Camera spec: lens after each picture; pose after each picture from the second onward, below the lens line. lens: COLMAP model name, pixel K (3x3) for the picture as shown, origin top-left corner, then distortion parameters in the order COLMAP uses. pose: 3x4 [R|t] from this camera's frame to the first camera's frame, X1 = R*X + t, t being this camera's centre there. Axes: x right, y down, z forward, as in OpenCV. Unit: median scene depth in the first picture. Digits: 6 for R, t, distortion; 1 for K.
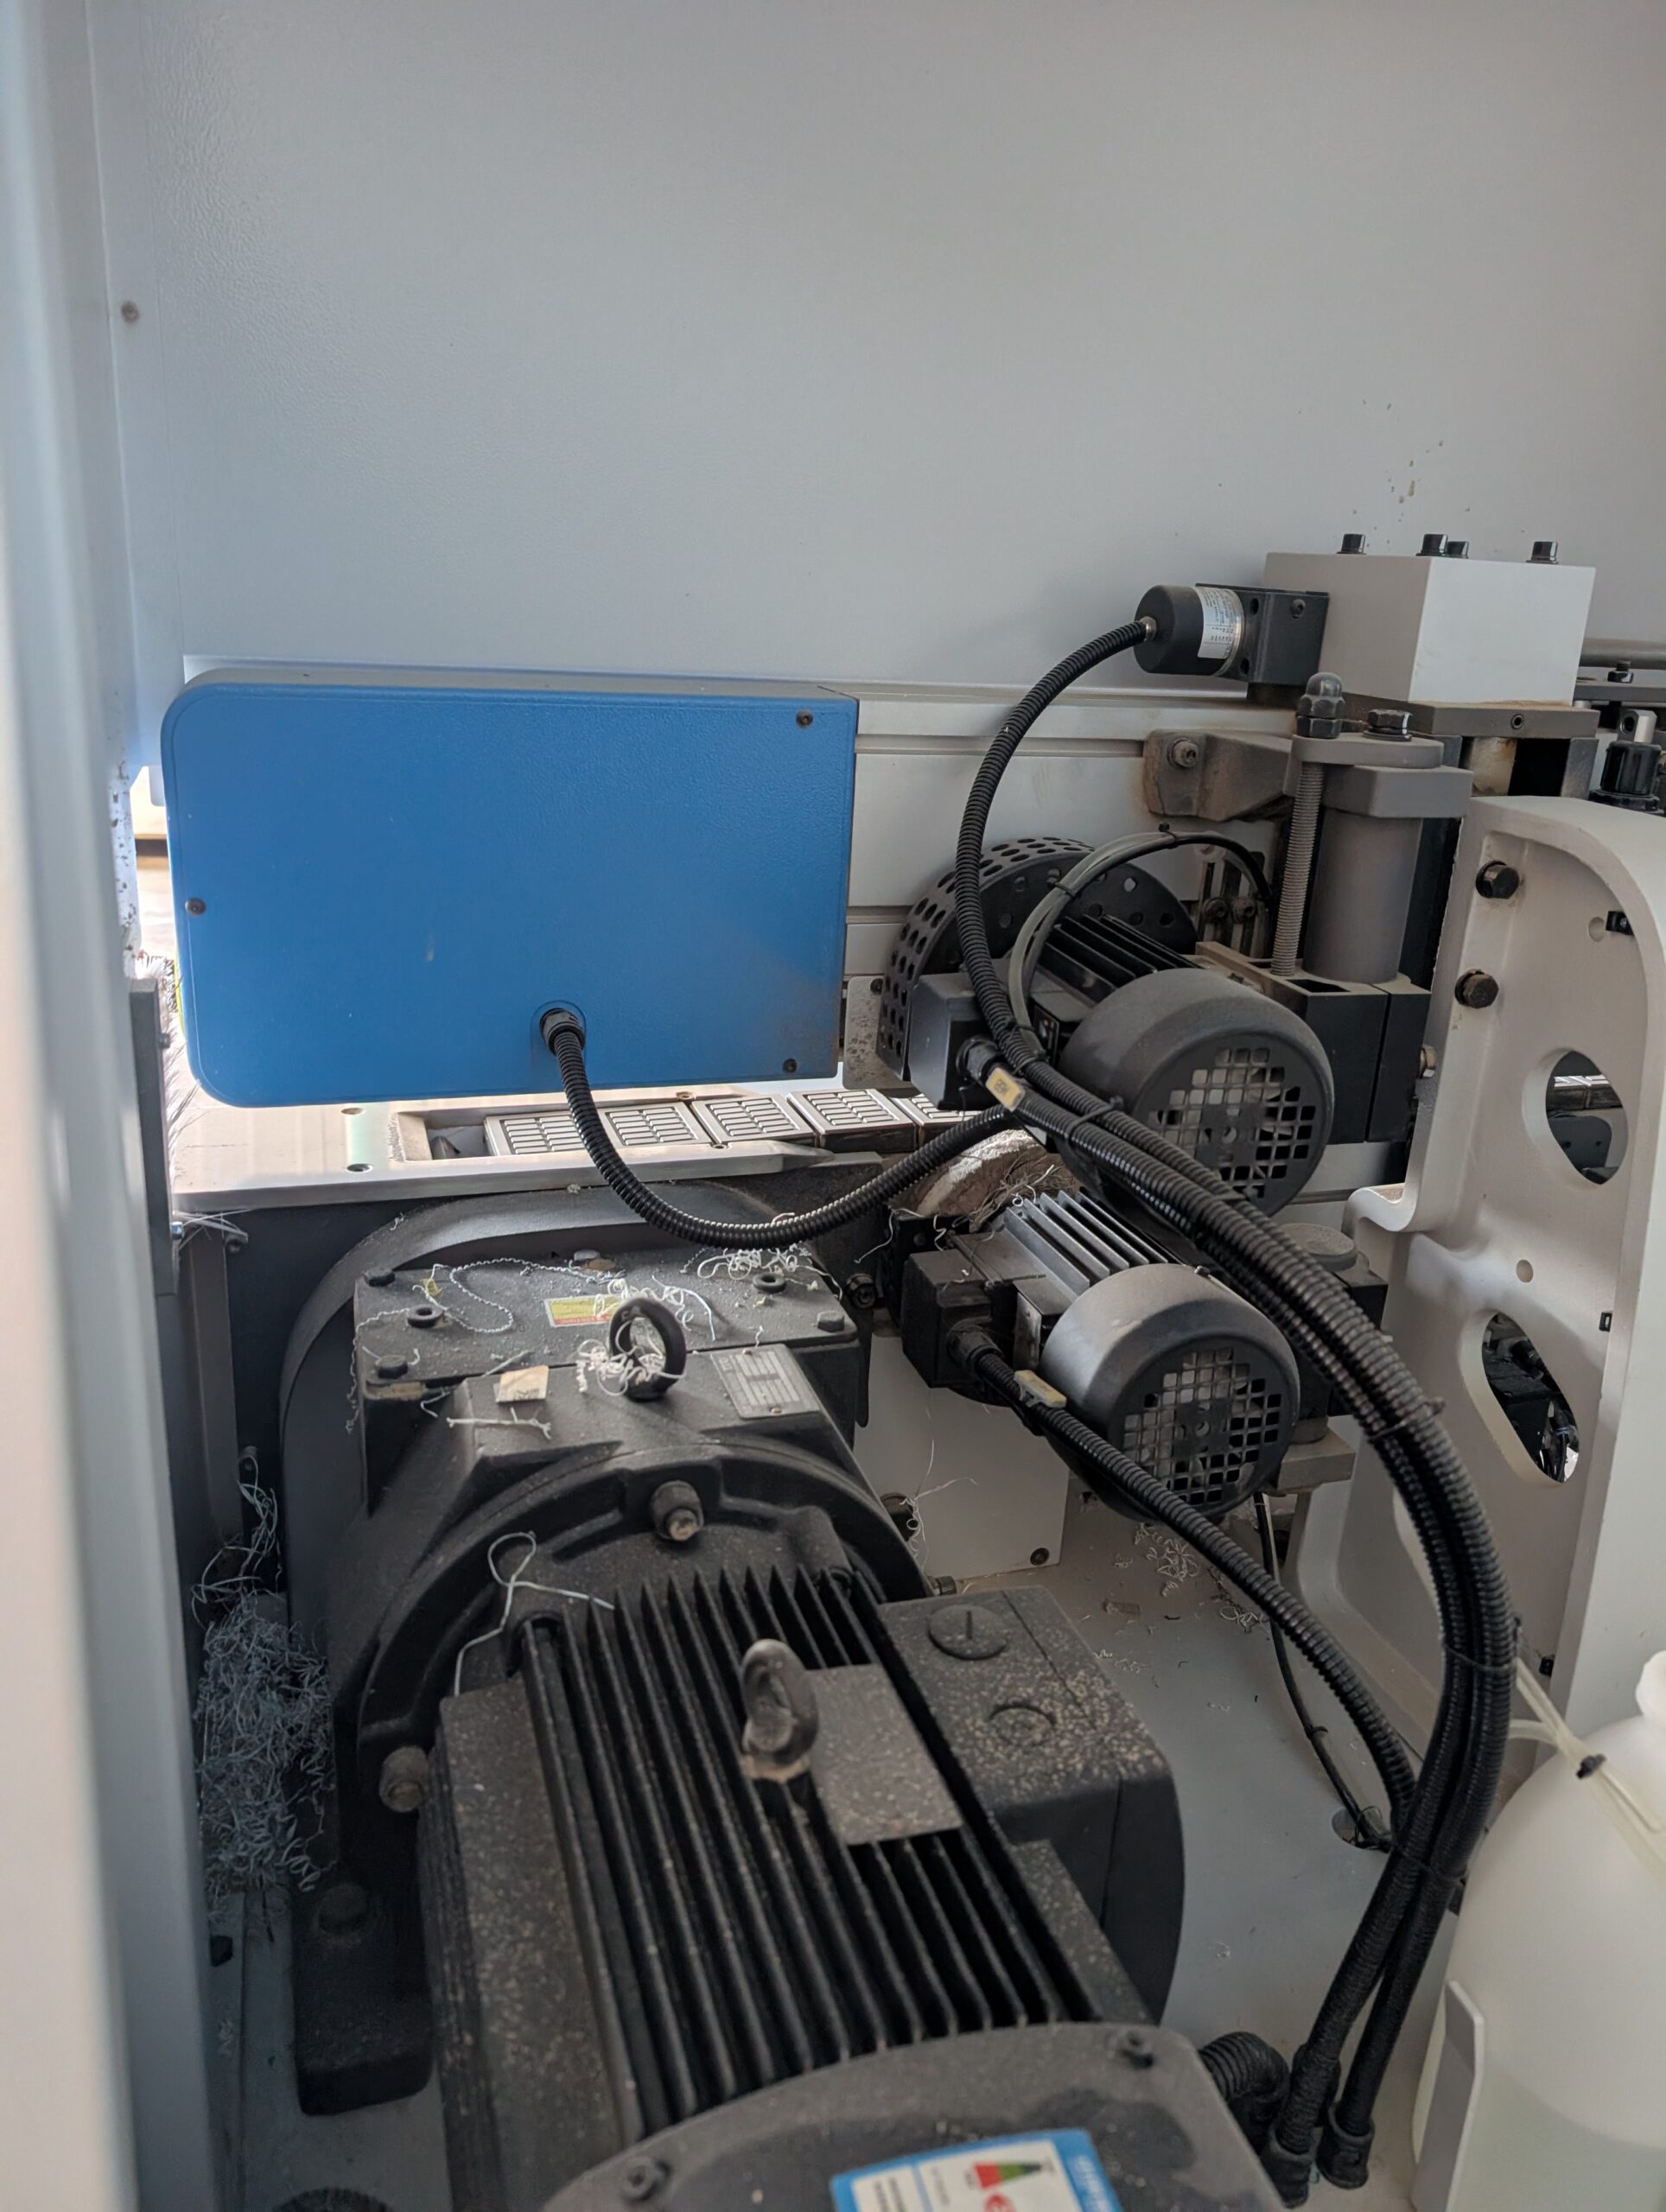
lens RADIAL K [[1574.6, 0, 826.1], [0, 1574.6, 1111.8], [0, 0, 1]] dist [0.017673, -0.026052]
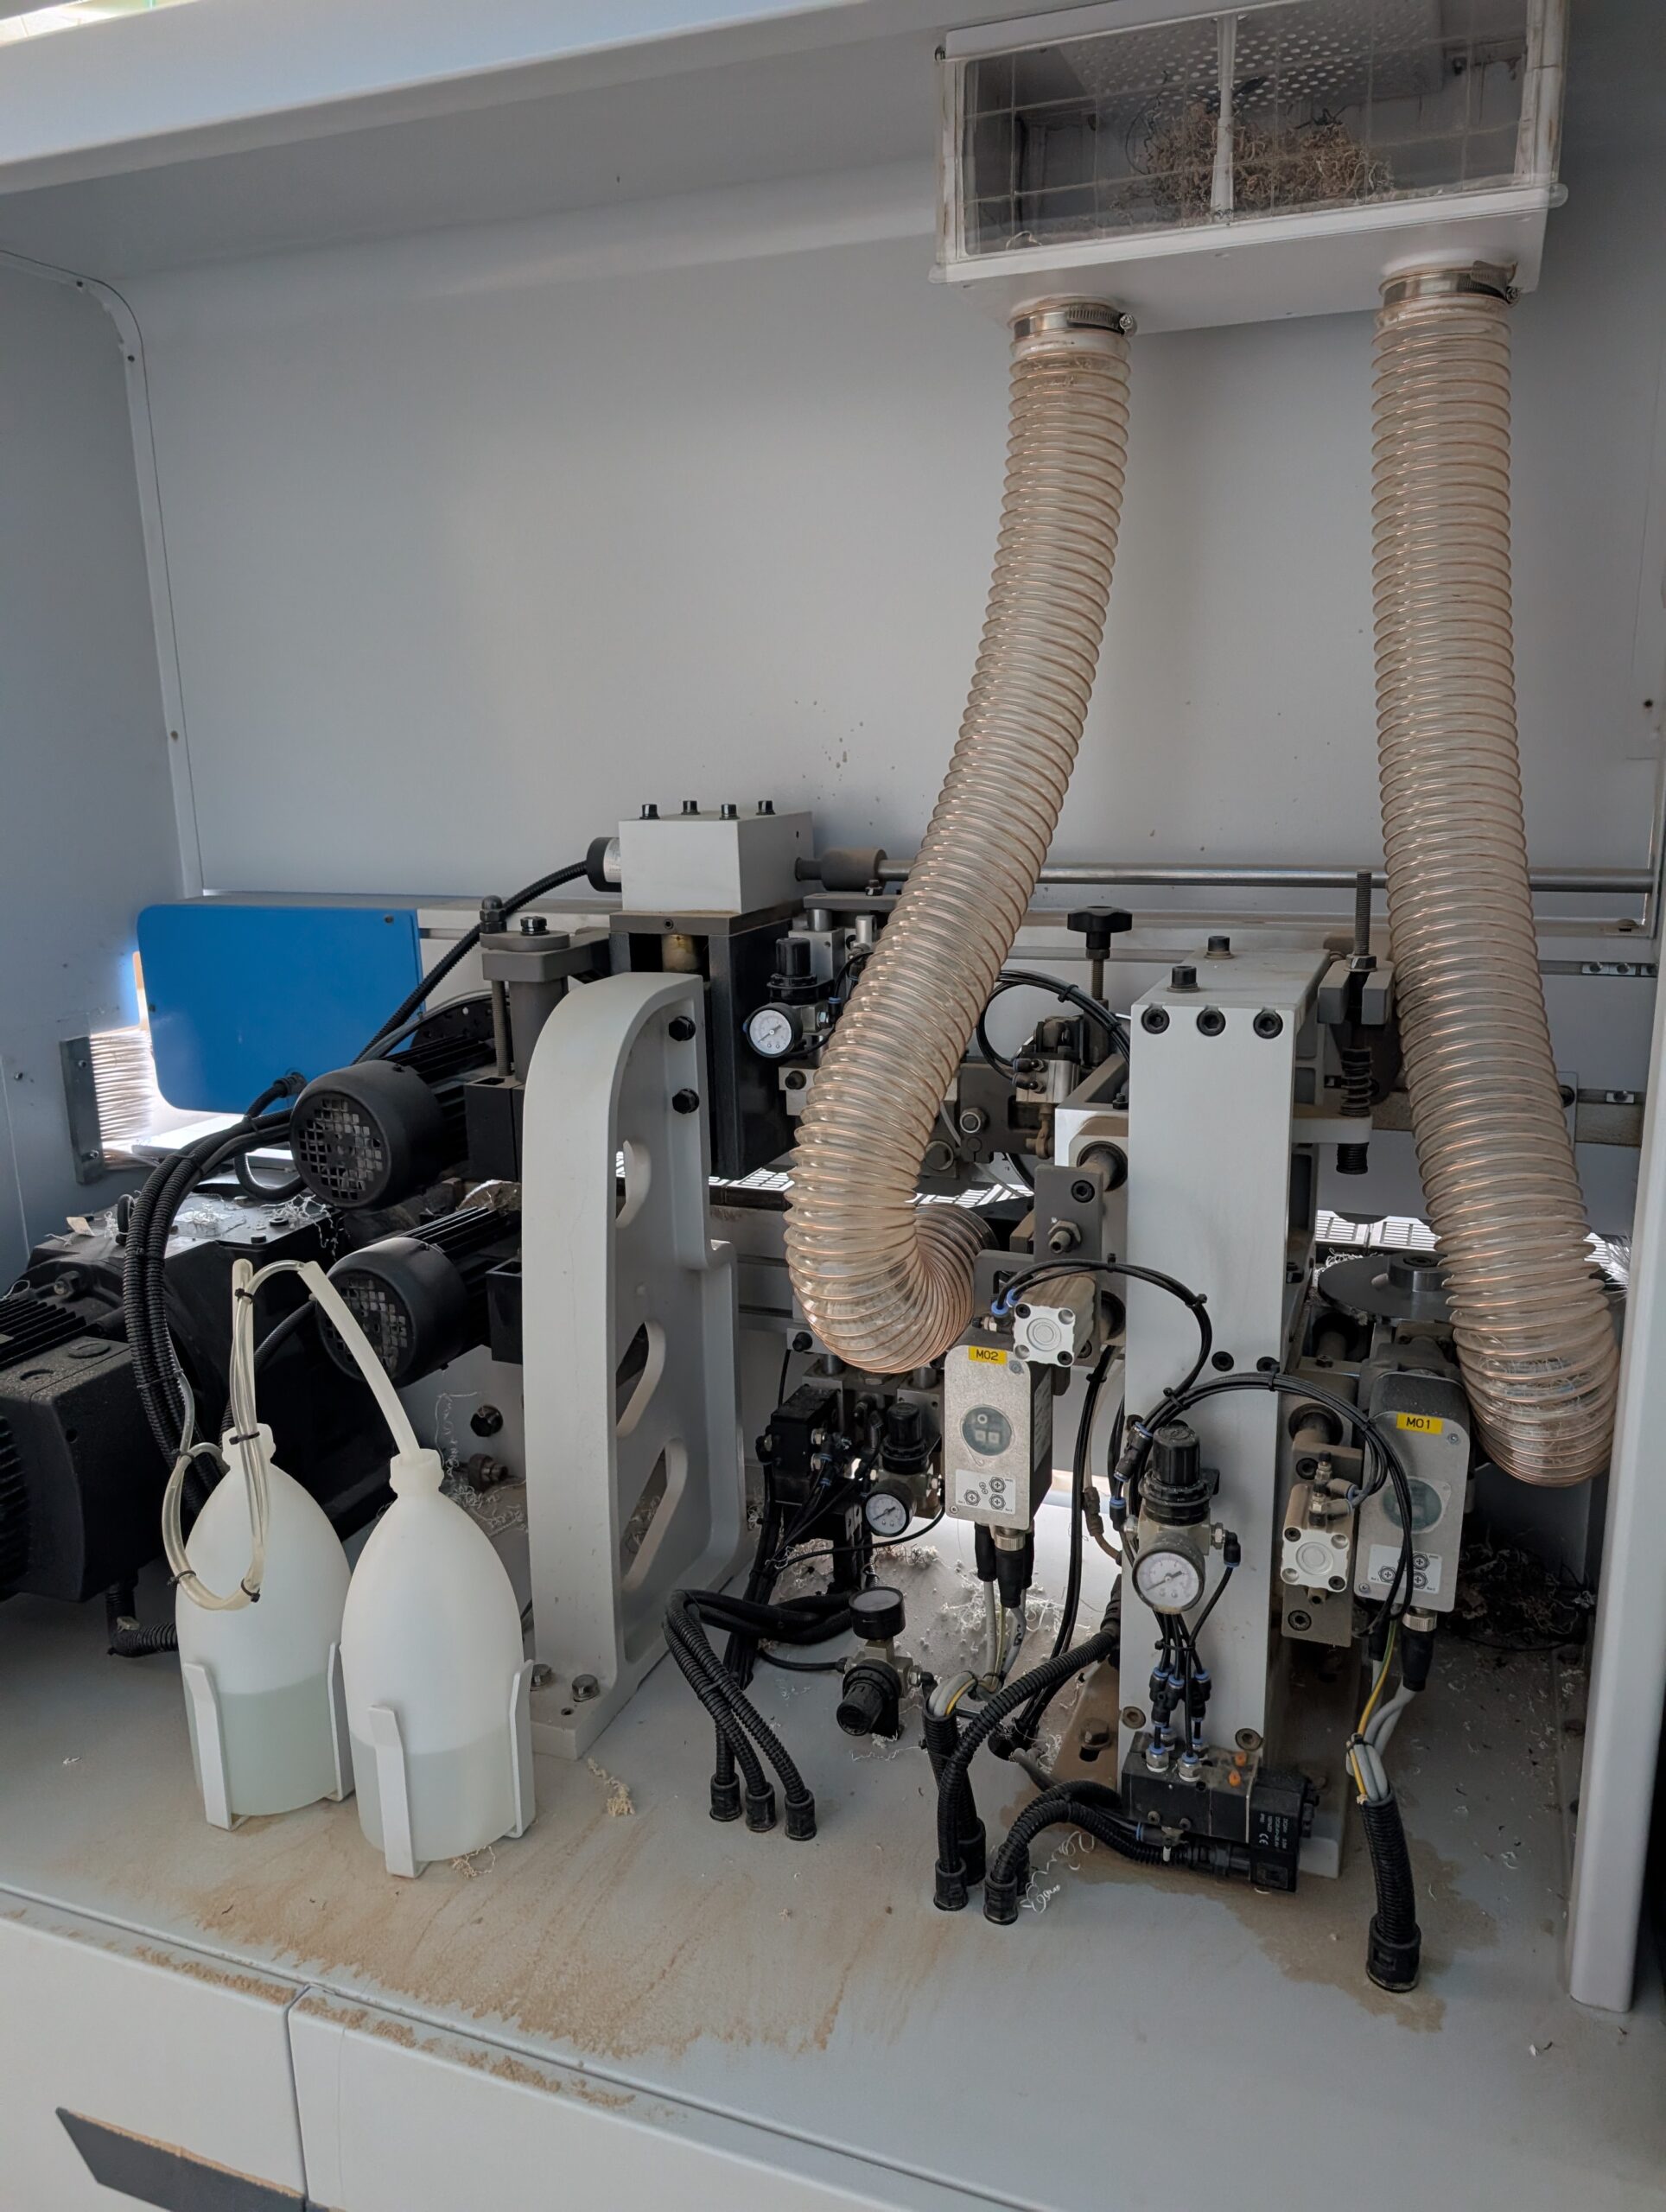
lens RADIAL K [[1532.3, 0, 833.0], [0, 1532.3, 1106.0], [0, 0, 1]] dist [0.003304, 0.000028]
pose [[0.793572, 0.073684, -0.603998, 1.525719], [-0.136585, 0.988881, -0.058817, -0.007181], [0.592948, 0.129173, 0.794813, -0.060259]]
